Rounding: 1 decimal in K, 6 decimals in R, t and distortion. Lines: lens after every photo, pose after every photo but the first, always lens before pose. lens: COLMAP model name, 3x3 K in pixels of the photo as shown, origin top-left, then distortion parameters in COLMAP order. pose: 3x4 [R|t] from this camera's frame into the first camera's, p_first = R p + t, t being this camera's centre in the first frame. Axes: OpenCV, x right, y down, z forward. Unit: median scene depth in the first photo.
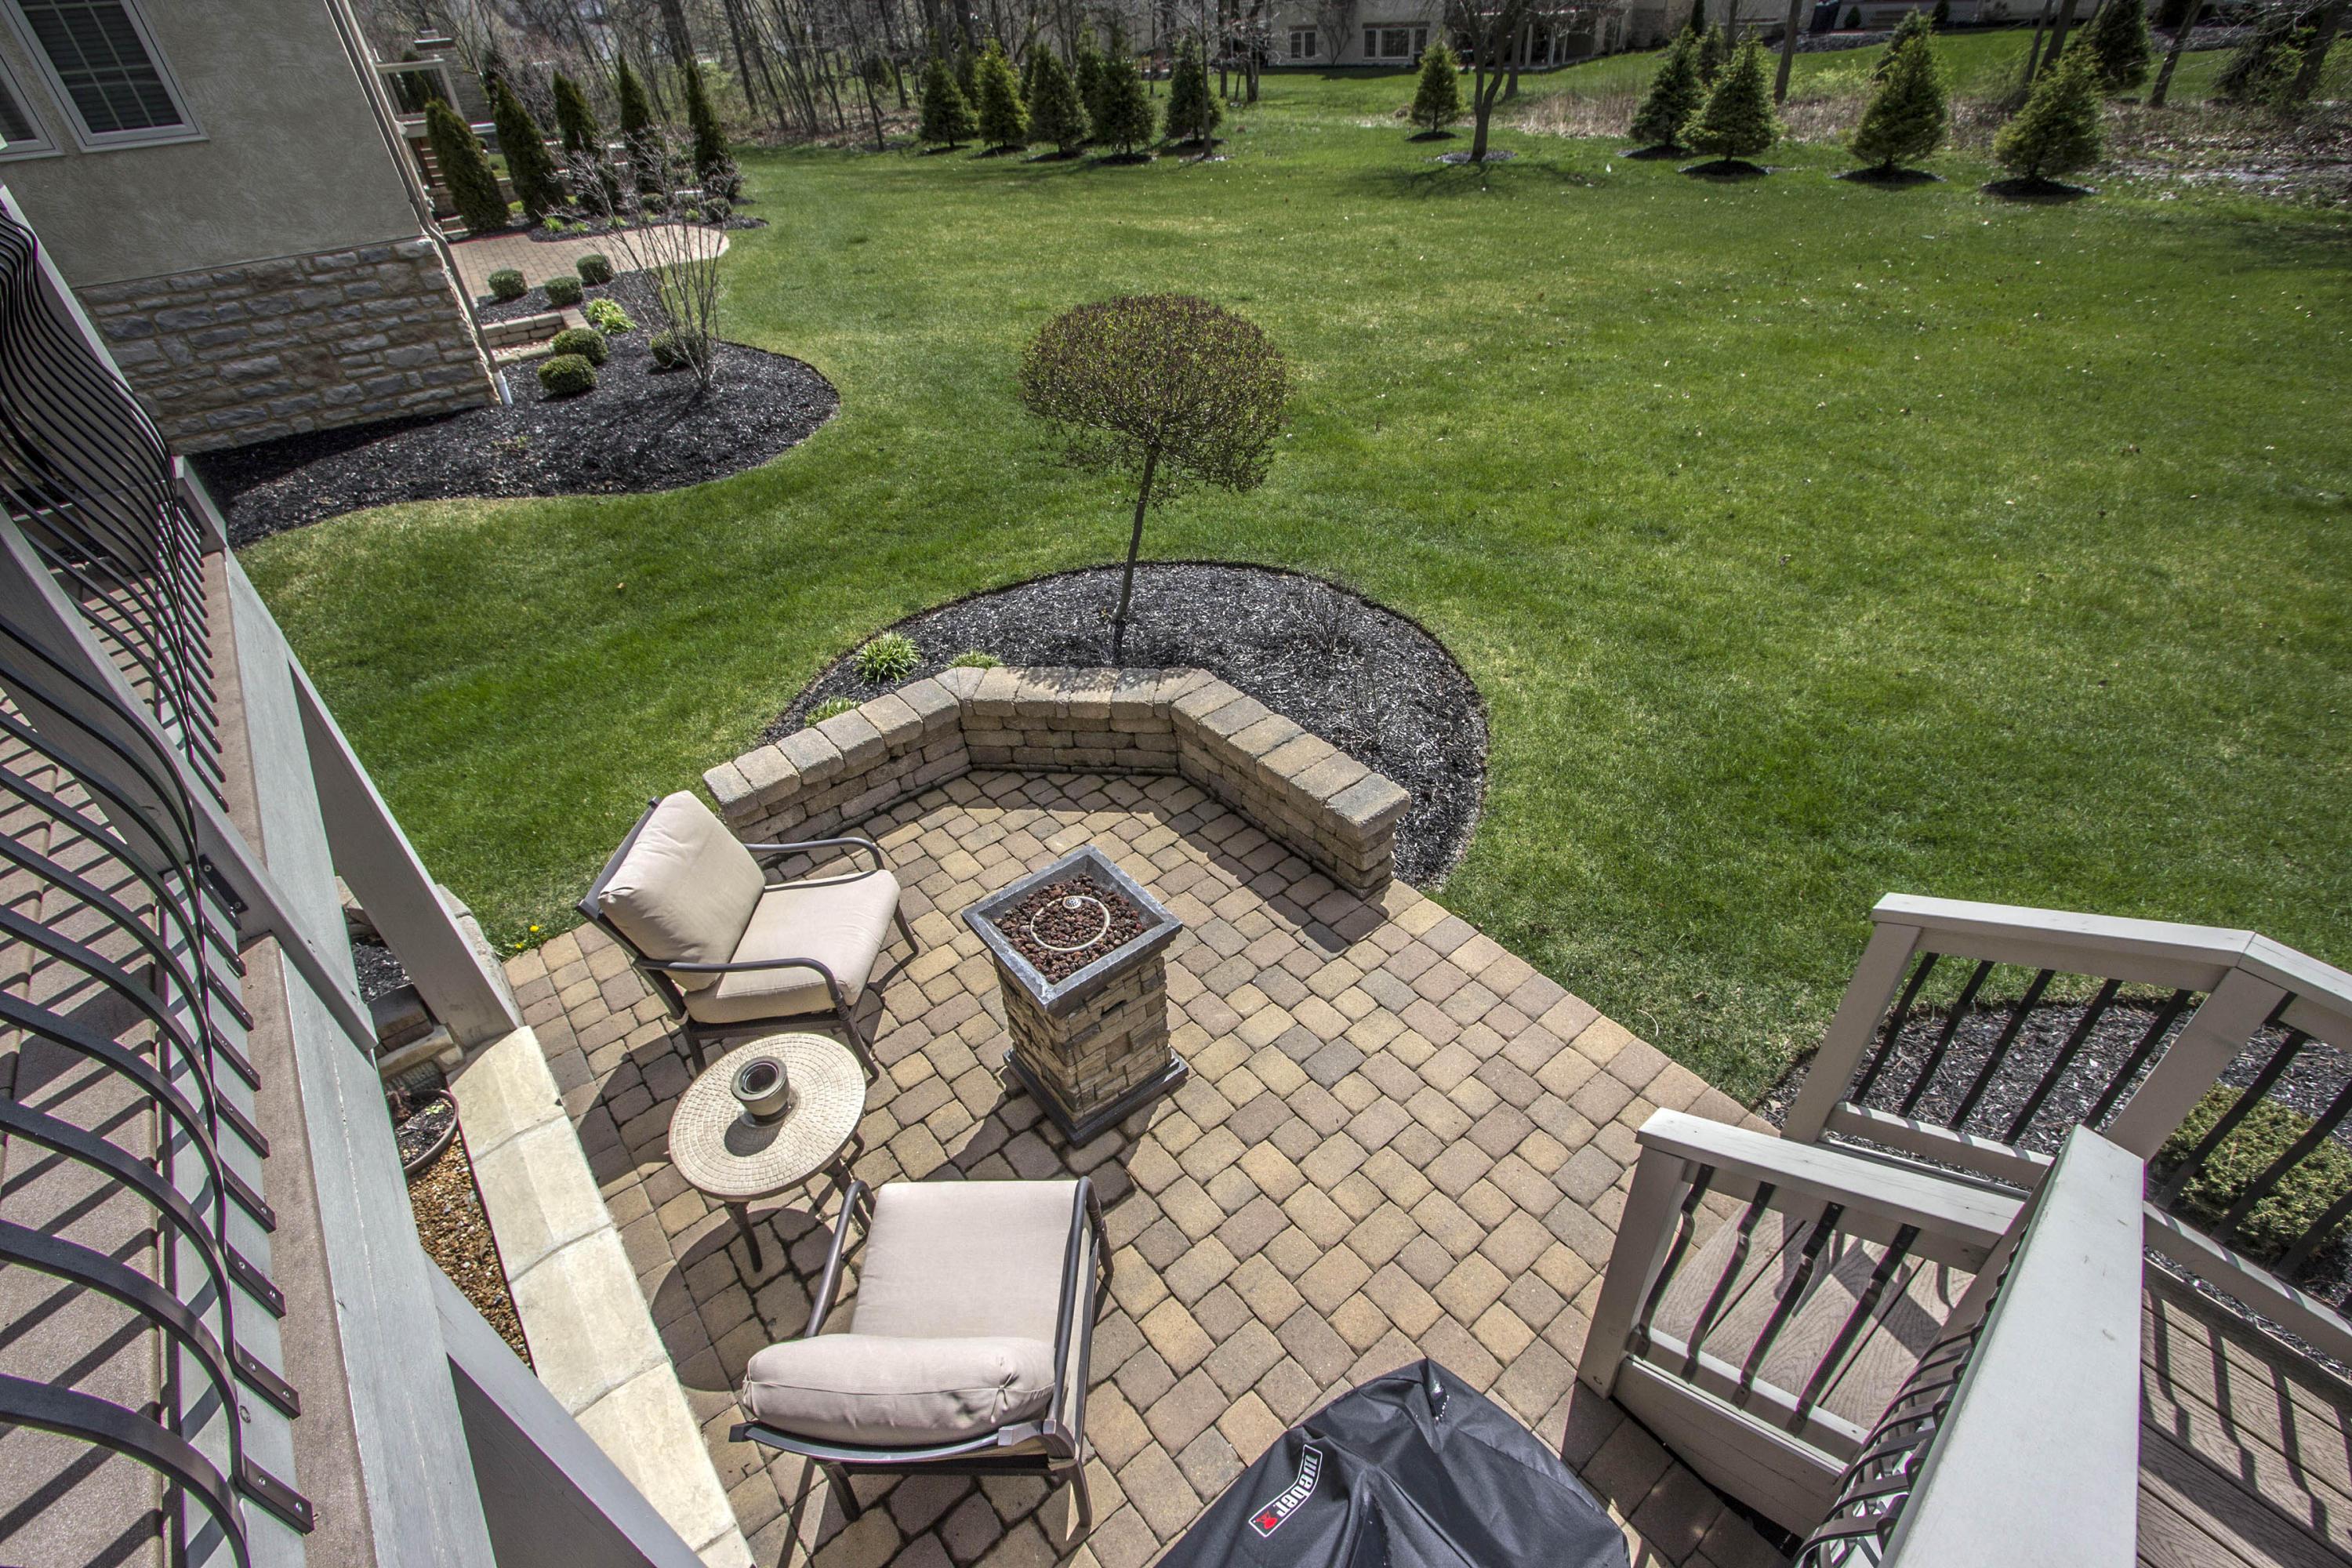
lens RADIAL K [[1079.6, 0, 1187.3], [0, 1079.6, 782.0], [0, 0, 1]] dist [-0.013239, 0.000105]
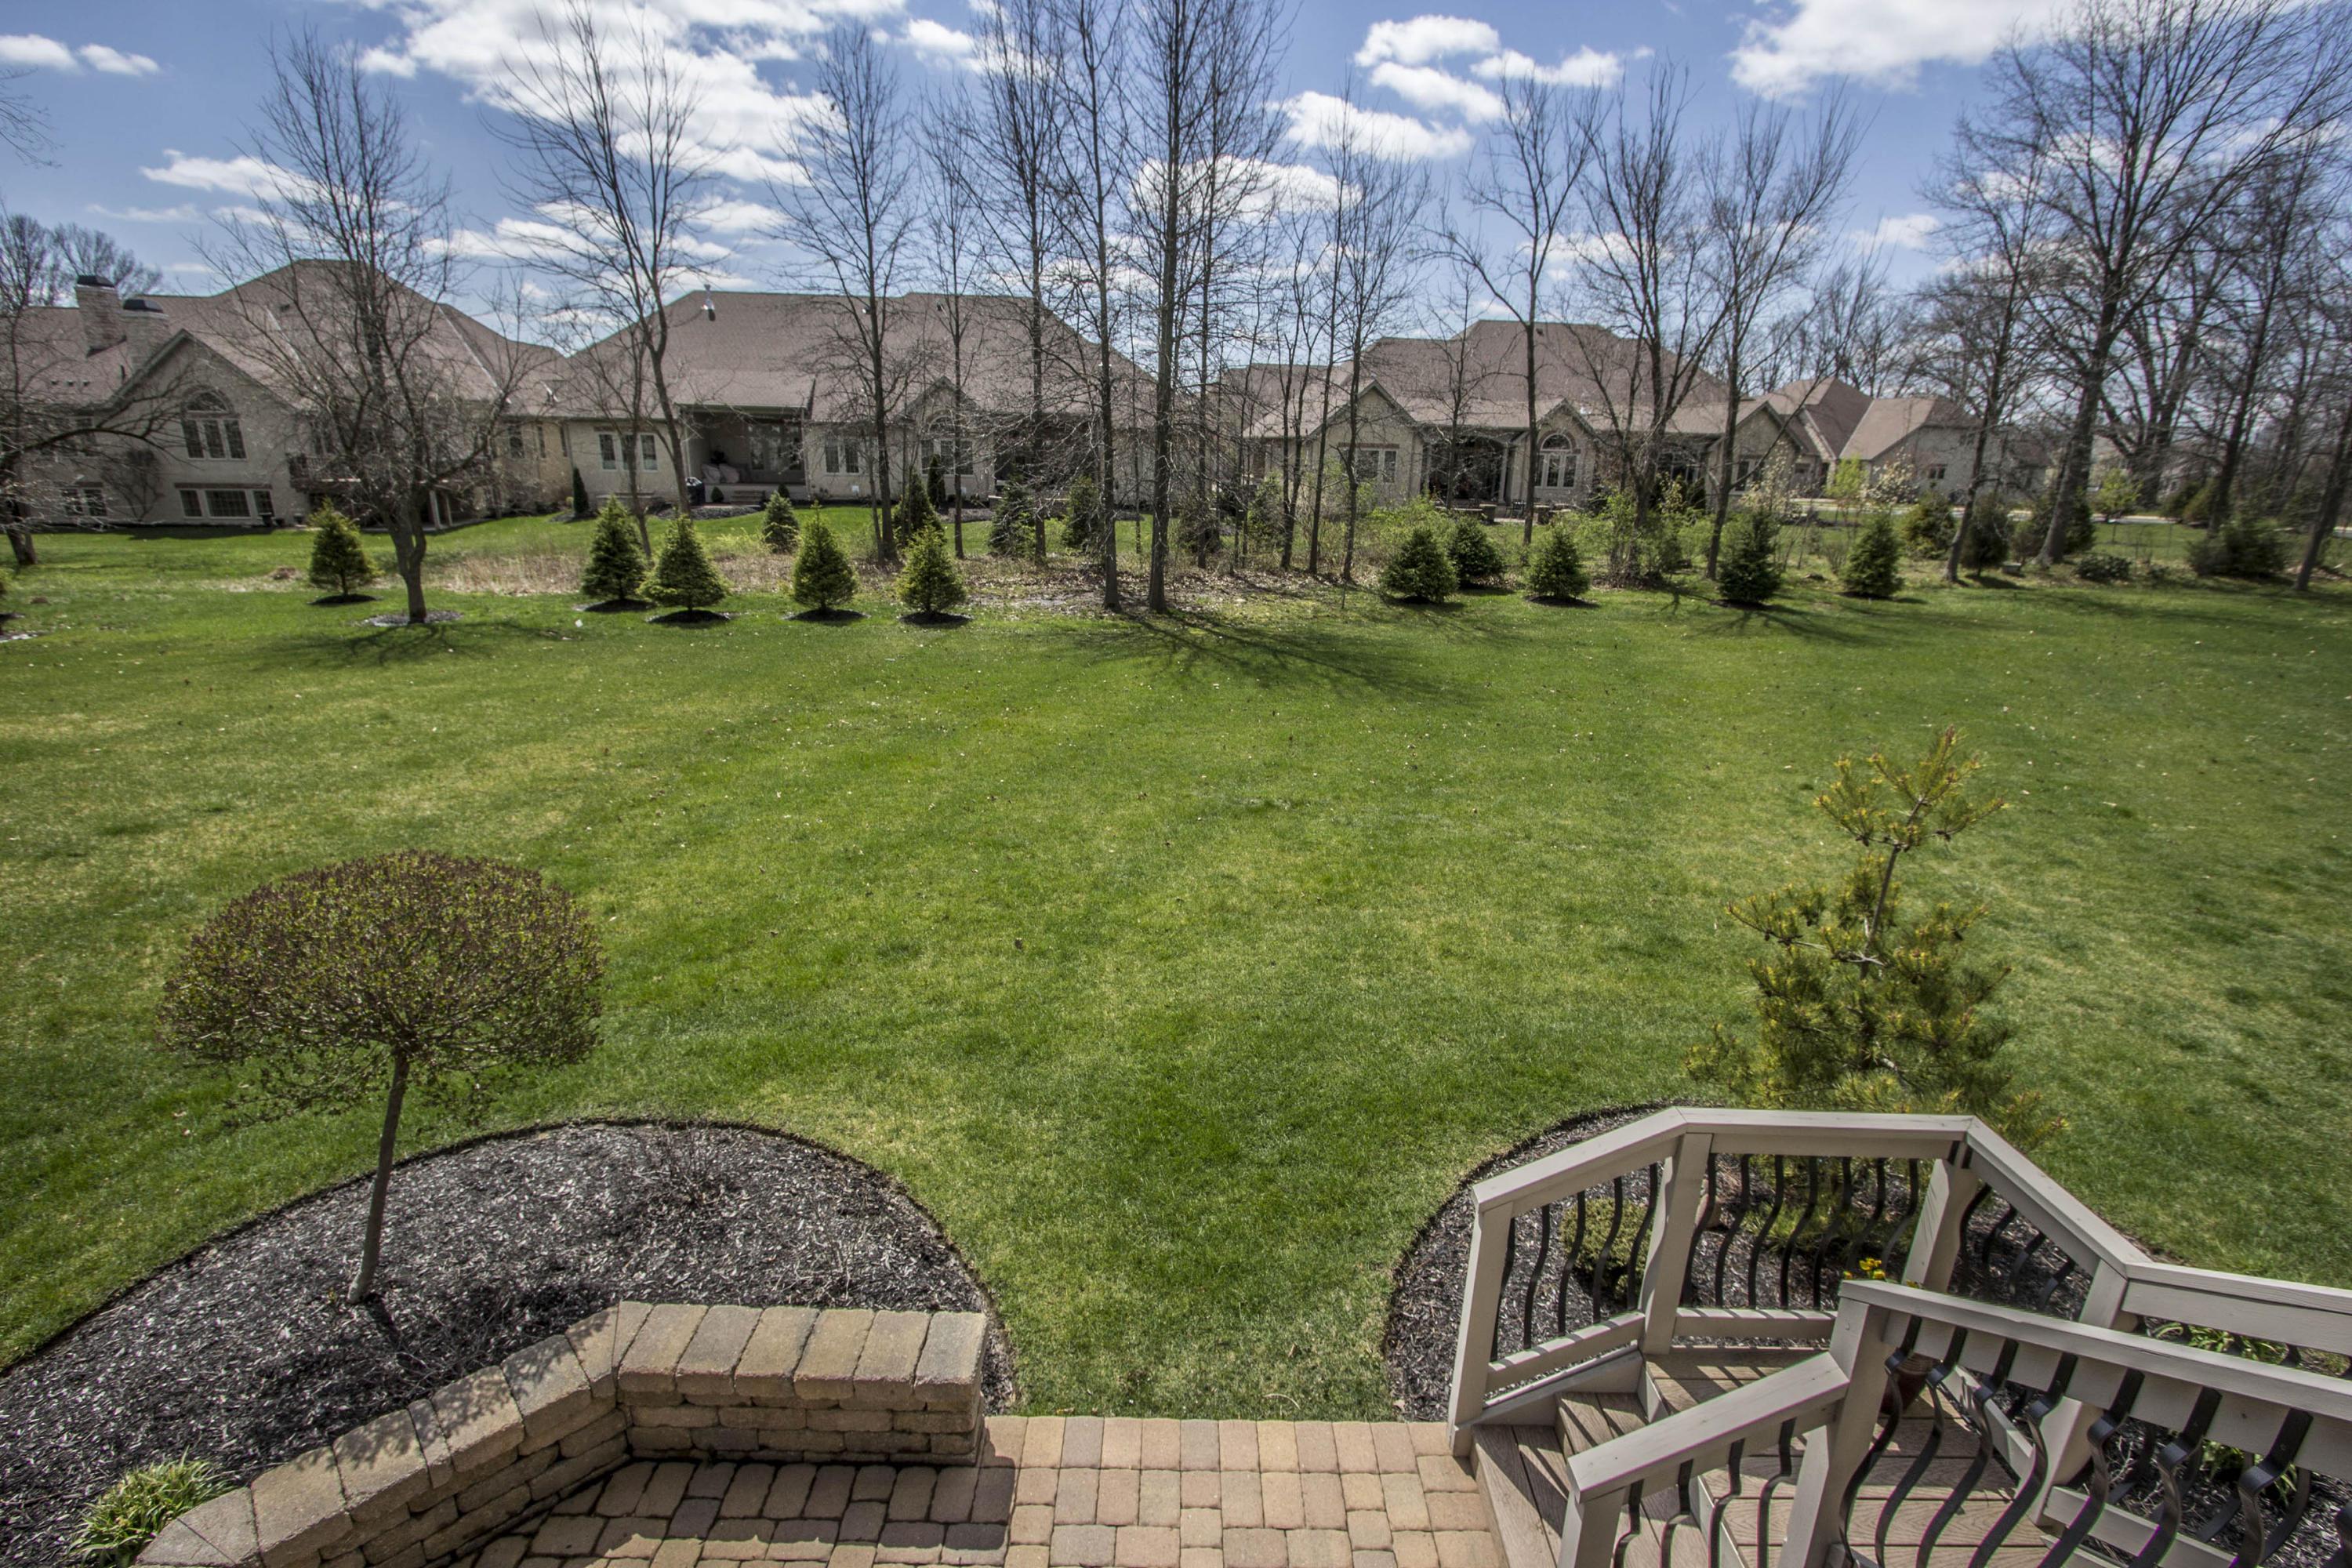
lens RADIAL K [[1087.6, 0, 1176.0], [0, 1087.6, 784.0], [0, 0, 1]] dist [-0.018850, 0.000309]
pose [[0.621980, -0.166619, 0.765101, -0.189480], [0.418468, 0.896593, -0.144934, -0.114841], [-0.661835, 0.410316, 0.627388, 0.088667]]
